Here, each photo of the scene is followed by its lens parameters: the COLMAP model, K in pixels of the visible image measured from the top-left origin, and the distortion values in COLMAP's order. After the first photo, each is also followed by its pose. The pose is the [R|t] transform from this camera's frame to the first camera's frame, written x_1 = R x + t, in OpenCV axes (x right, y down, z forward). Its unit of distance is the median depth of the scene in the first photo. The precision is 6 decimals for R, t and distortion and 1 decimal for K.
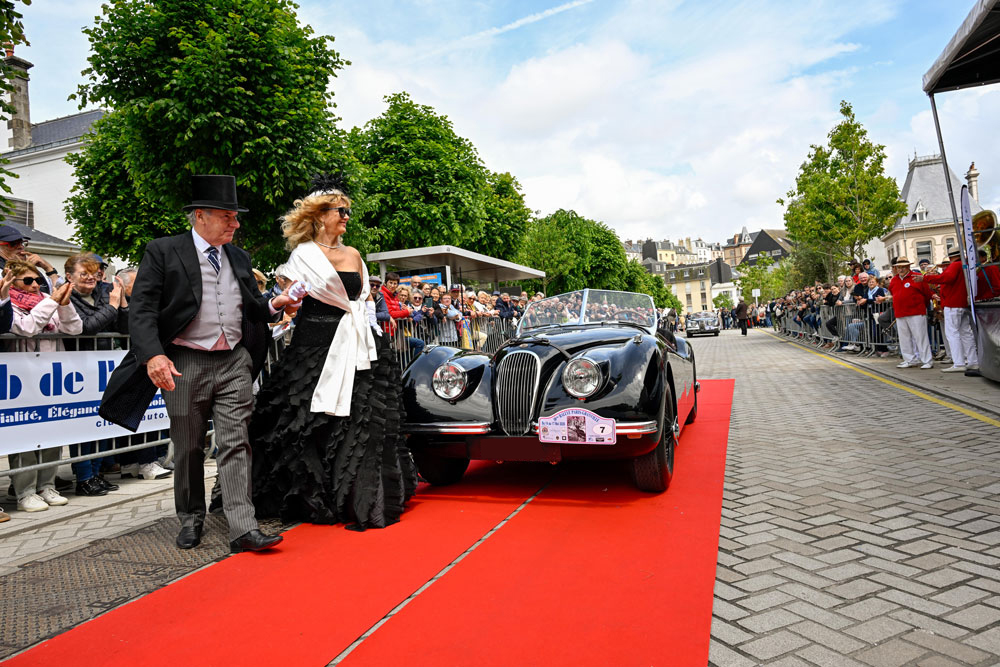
lens RADIAL K [[634.2, 0, 498.2], [0, 634.2, 322.5], [0, 0, 1]] dist [-0.000556, -0.014032]
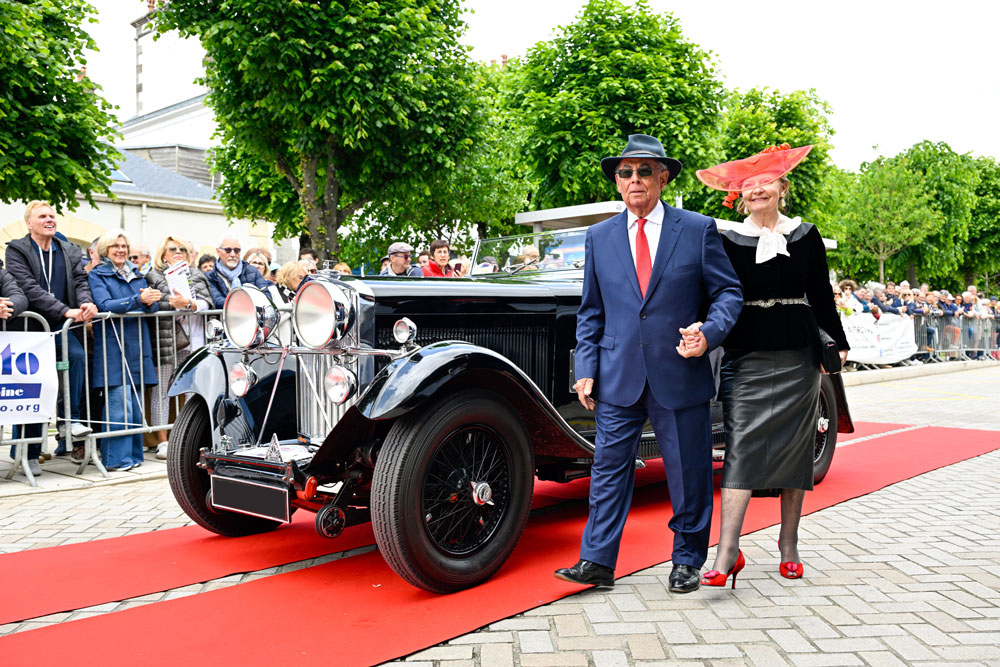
lens RADIAL K [[877.3, 0, 504.0], [0, 877.3, 328.9], [0, 0, 1]] dist [0.018261, -0.035831]
pose [[0.924645, 0.049559, -0.377591, 0.175173], [-0.039806, 0.998643, 0.033595, -0.009096], [0.378743, -0.016033, 0.925363, 0.061672]]
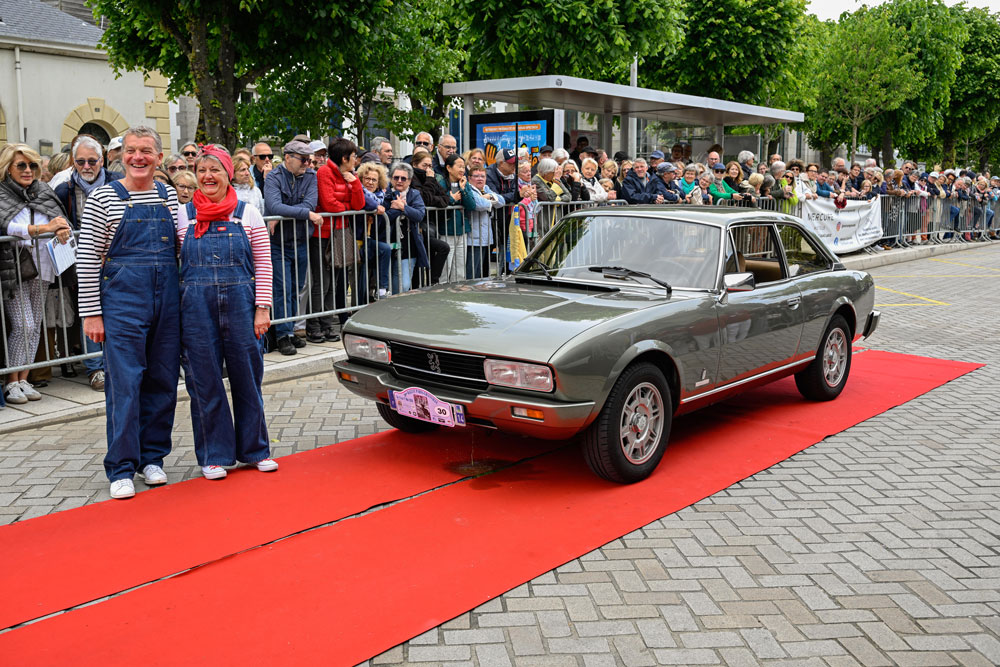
lens RADIAL K [[960.0, 0, 501.1], [0, 960.0, 319.1], [0, 0, 1]] dist [0.004126, 0.000000]
pose [[0.943184, 0.111701, -0.312933, 0.183846], [-0.059533, 0.983370, 0.171579, -0.045881], [0.326895, -0.143200, 0.934149, 0.086153]]
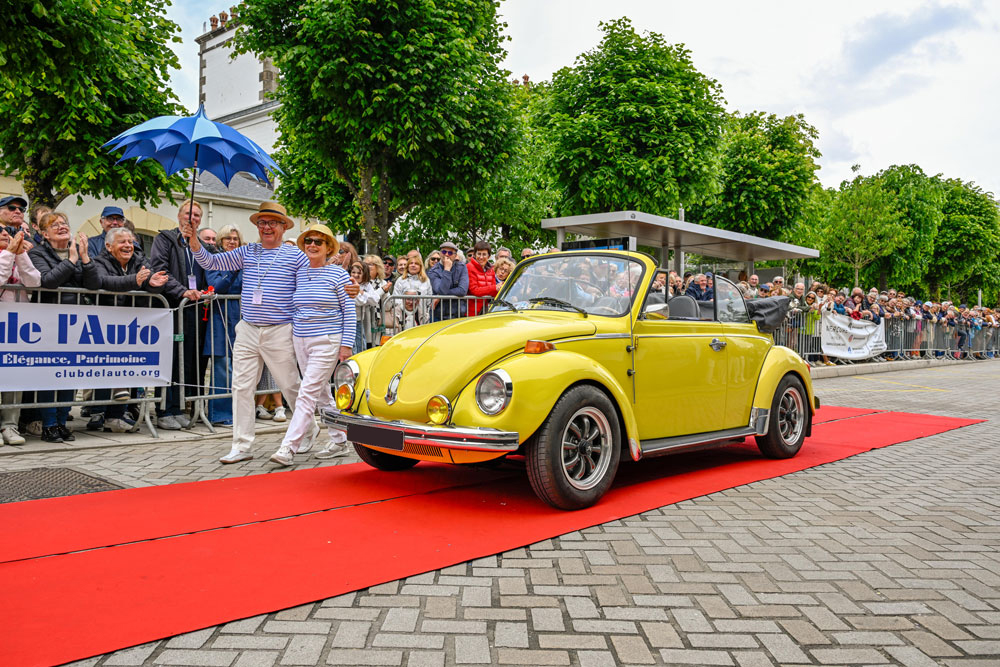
lens RADIAL K [[783.3, 0, 511.7], [0, 783.3, 336.1], [0, 0, 1]] dist [0.001529, 0.002240]
pose [[0.921154, 0.082337, -0.380389, 0.168193], [-0.067173, 0.996333, 0.052994, -0.006689], [0.383357, -0.023264, 0.923307, 0.029758]]
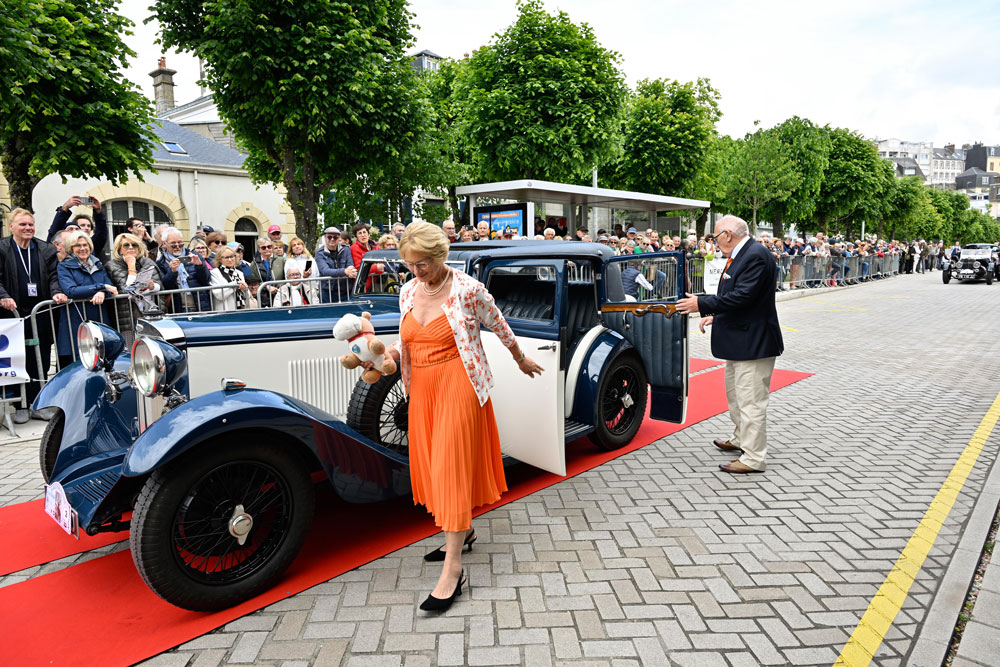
lens RADIAL K [[634.2, 0, 493.4], [0, 634.2, 329.8], [0, 0, 1]] dist [-0.000556, -0.014032]
pose [[0.924951, 0.095973, -0.367770, 0.228274], [-0.040412, 0.986944, 0.155914, -0.048743], [0.377932, -0.129351, 0.916753, 0.119807]]
